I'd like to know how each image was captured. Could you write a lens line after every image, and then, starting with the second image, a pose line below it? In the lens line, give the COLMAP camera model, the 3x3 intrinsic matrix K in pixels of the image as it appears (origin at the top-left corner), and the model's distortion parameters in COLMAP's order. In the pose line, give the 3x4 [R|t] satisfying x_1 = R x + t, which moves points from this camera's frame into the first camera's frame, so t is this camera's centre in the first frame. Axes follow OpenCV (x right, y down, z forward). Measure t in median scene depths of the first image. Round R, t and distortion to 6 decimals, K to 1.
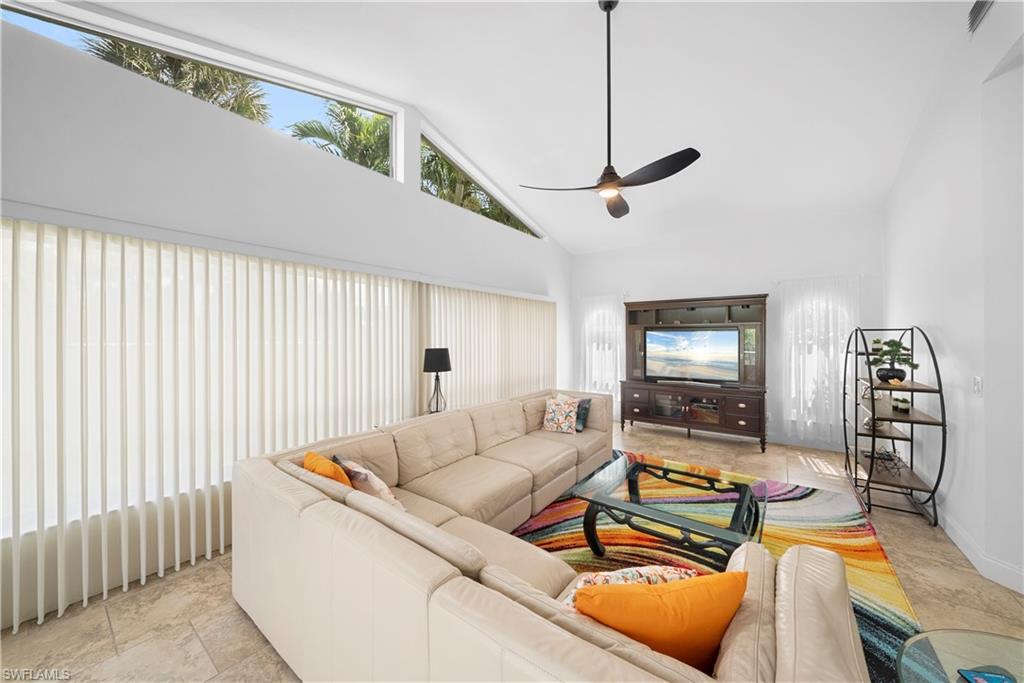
lens RADIAL K [[359.9, 0, 512.2], [0, 359.9, 339.4], [0, 0, 1]] dist [-0.002323, -0.003249]
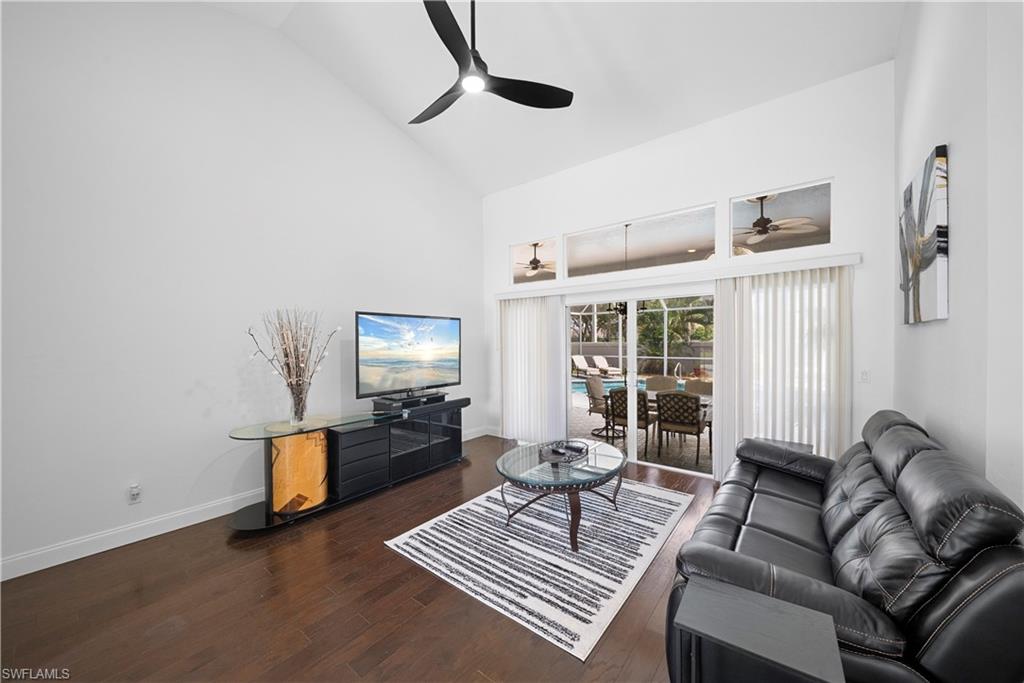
lens RADIAL K [[359.9, 0, 512.9], [0, 359.9, 340.4], [0, 0, 1]] dist [-0.002323, -0.003249]
pose [[0.025889, -0.002949, 0.999660, -0.169322], [0.006092, 0.999978, 0.002792, 0.018621], [-0.999646, 0.006018, 0.025907, 0.781417]]
